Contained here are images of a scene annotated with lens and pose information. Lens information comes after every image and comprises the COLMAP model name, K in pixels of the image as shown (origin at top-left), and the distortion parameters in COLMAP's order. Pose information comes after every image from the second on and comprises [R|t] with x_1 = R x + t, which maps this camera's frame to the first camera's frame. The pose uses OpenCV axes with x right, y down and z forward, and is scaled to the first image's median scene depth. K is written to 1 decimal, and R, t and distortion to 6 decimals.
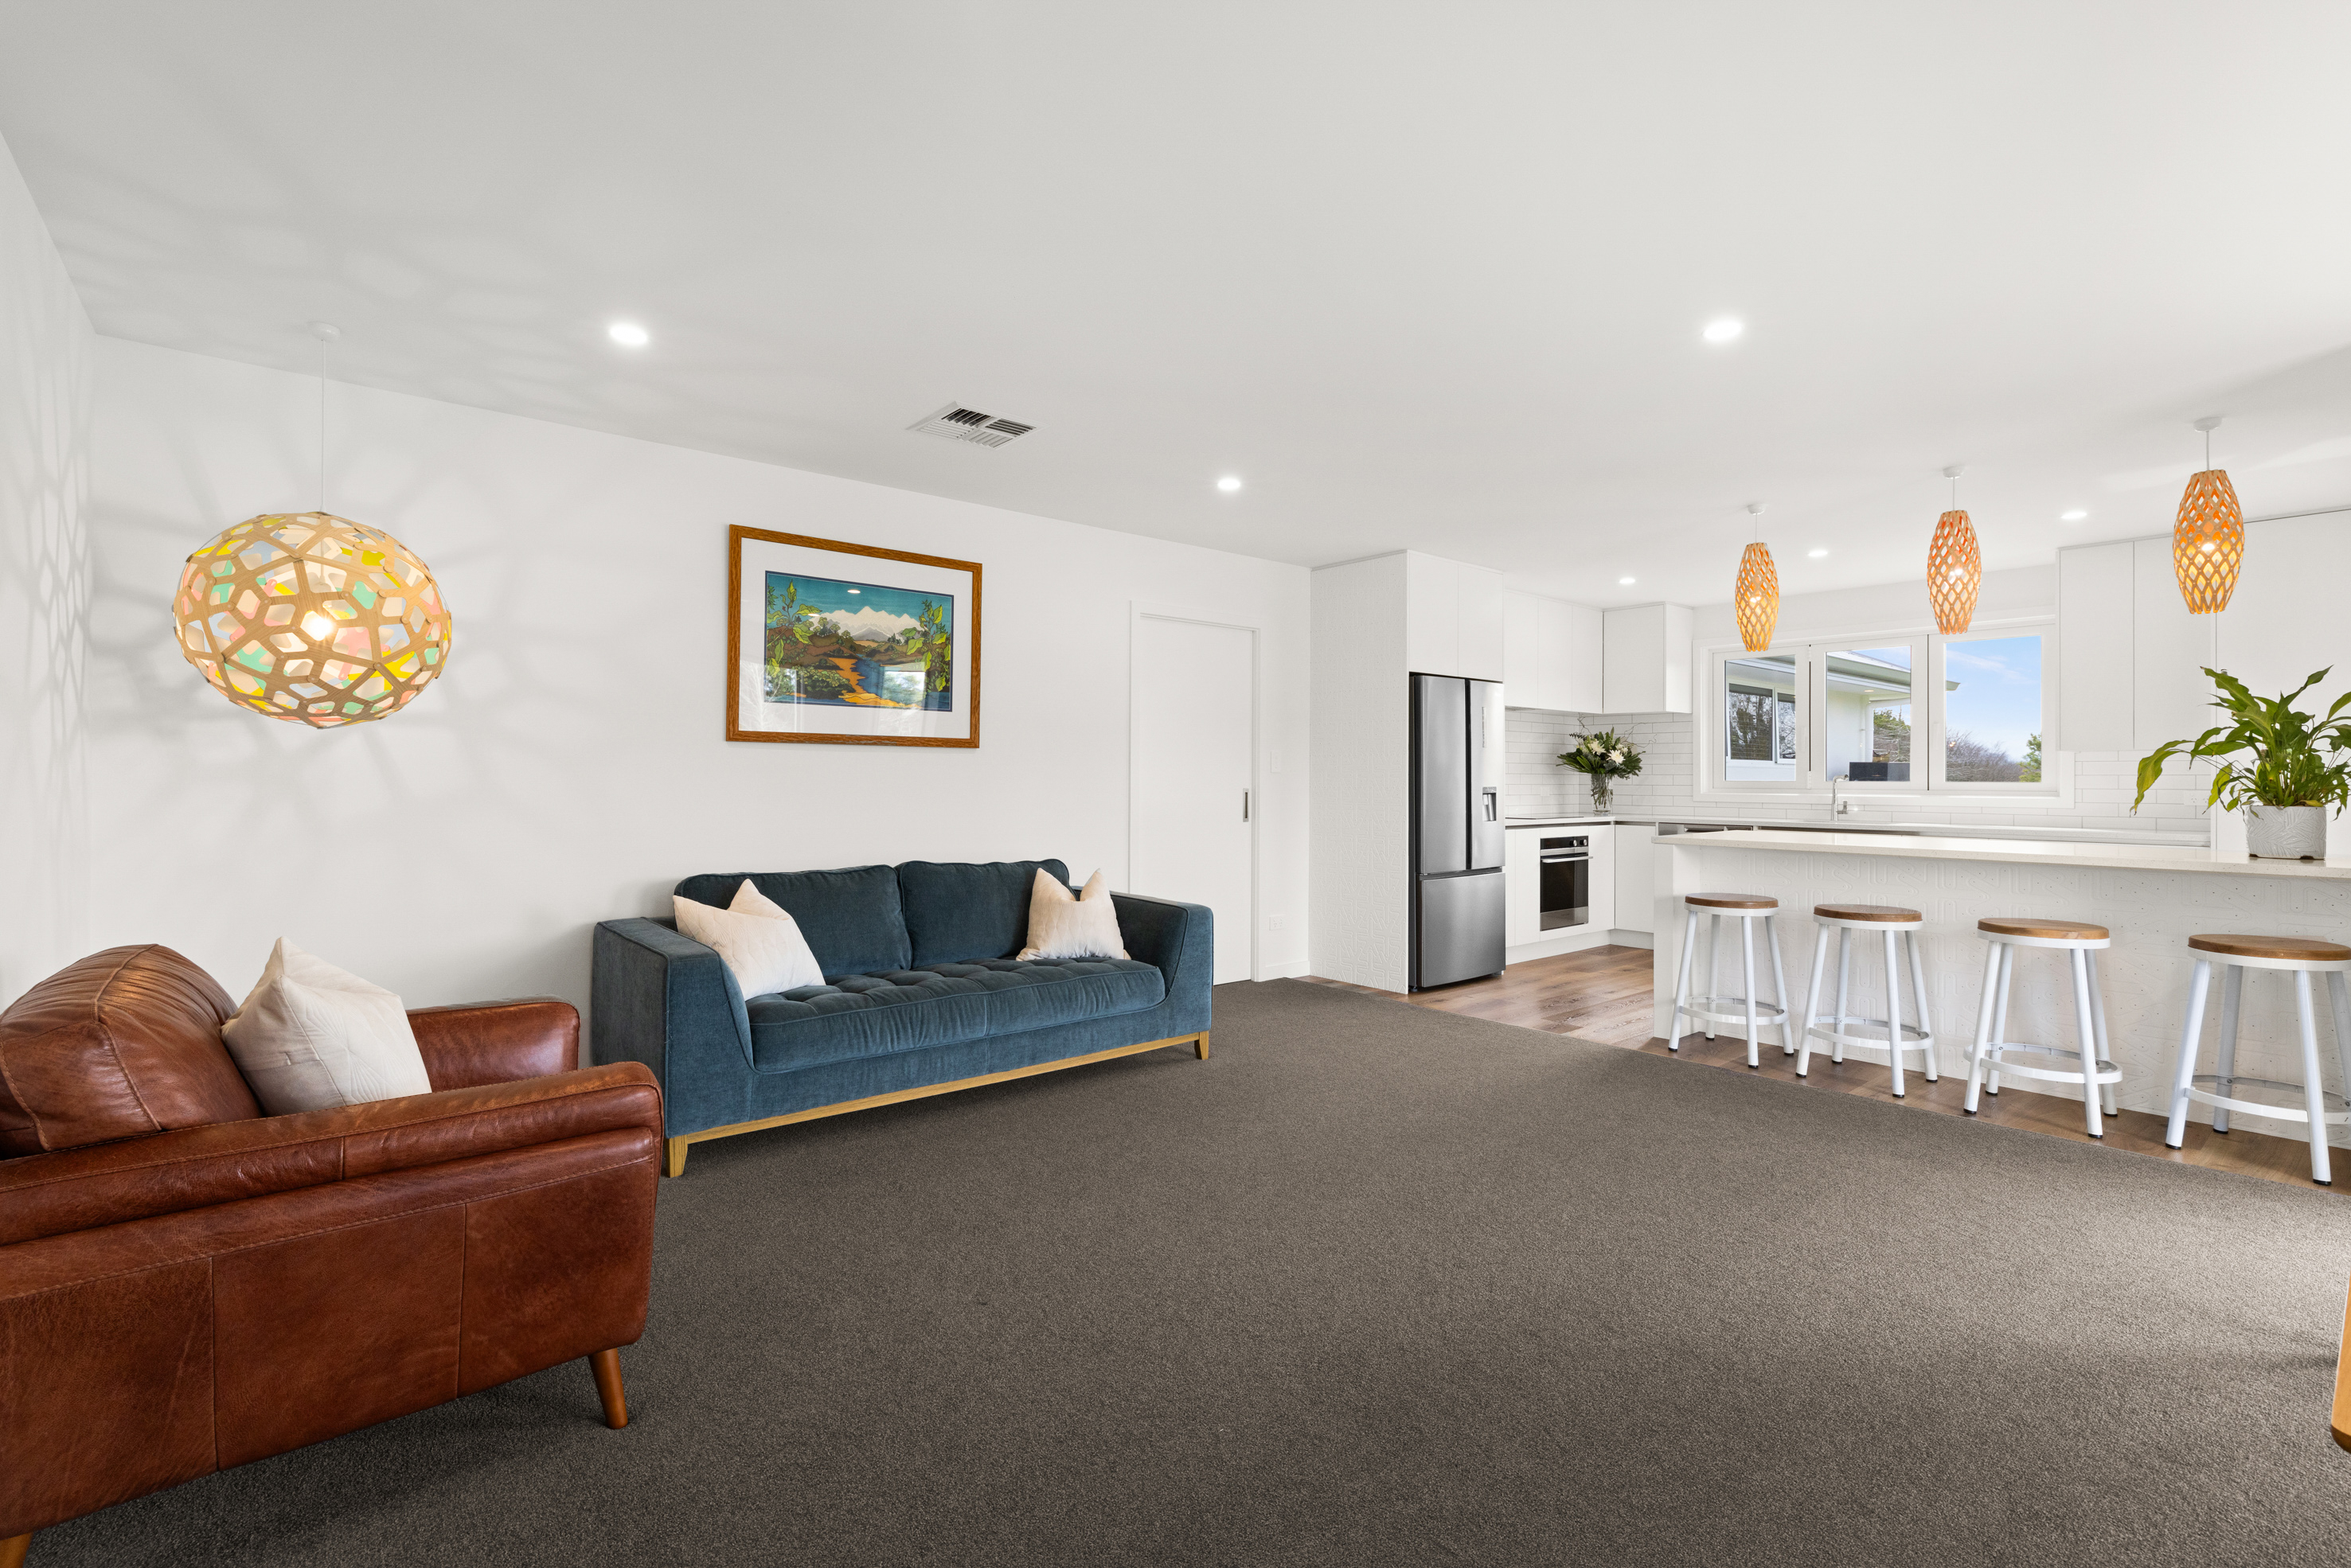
lens RADIAL K [[1066.2, 0, 1163.3], [0, 1066.2, 775.5], [0, 0, 1]] dist [0.016139, -0.004014]
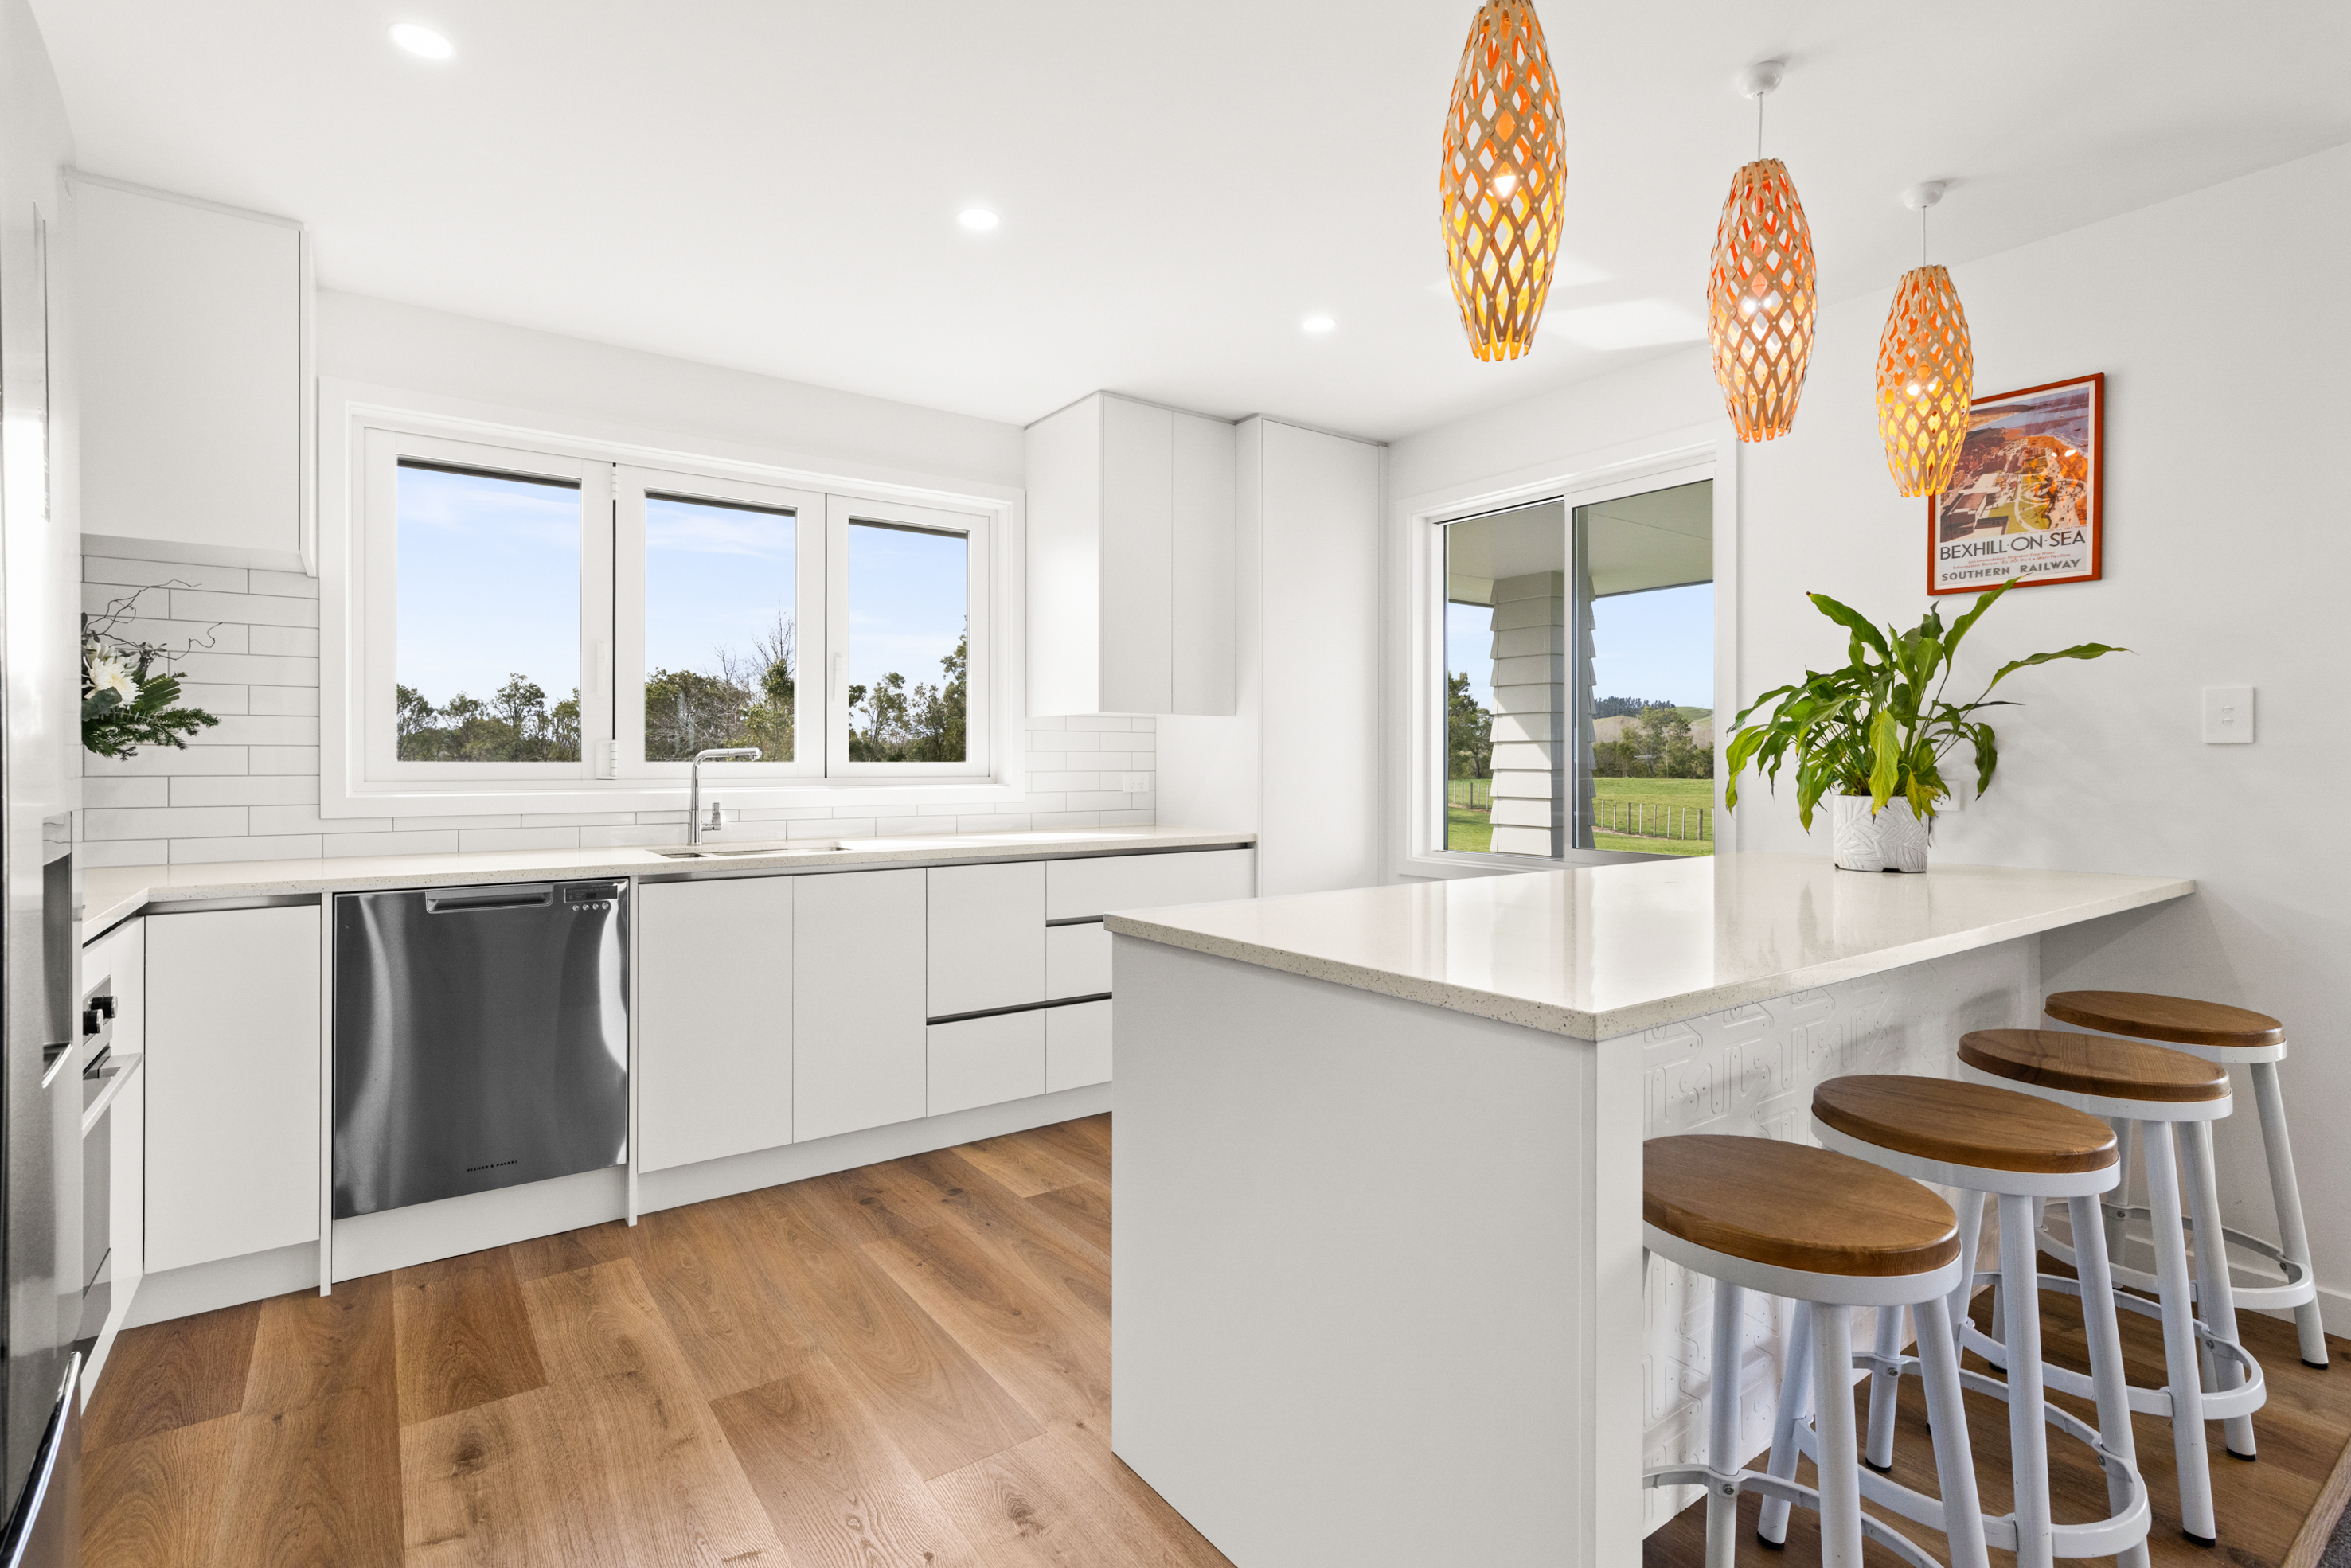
lens RADIAL K [[1066.2, 0, 1135.9], [0, 1066.2, 760.6], [0, 0, 1]] dist [0.016139, -0.004014]
pose [[0.076631, -0.005599, 0.997044, 0.243279], [-0.002287, 0.999981, 0.005791, 0.002503], [-0.997057, -0.002724, 0.076617, 1.125973]]
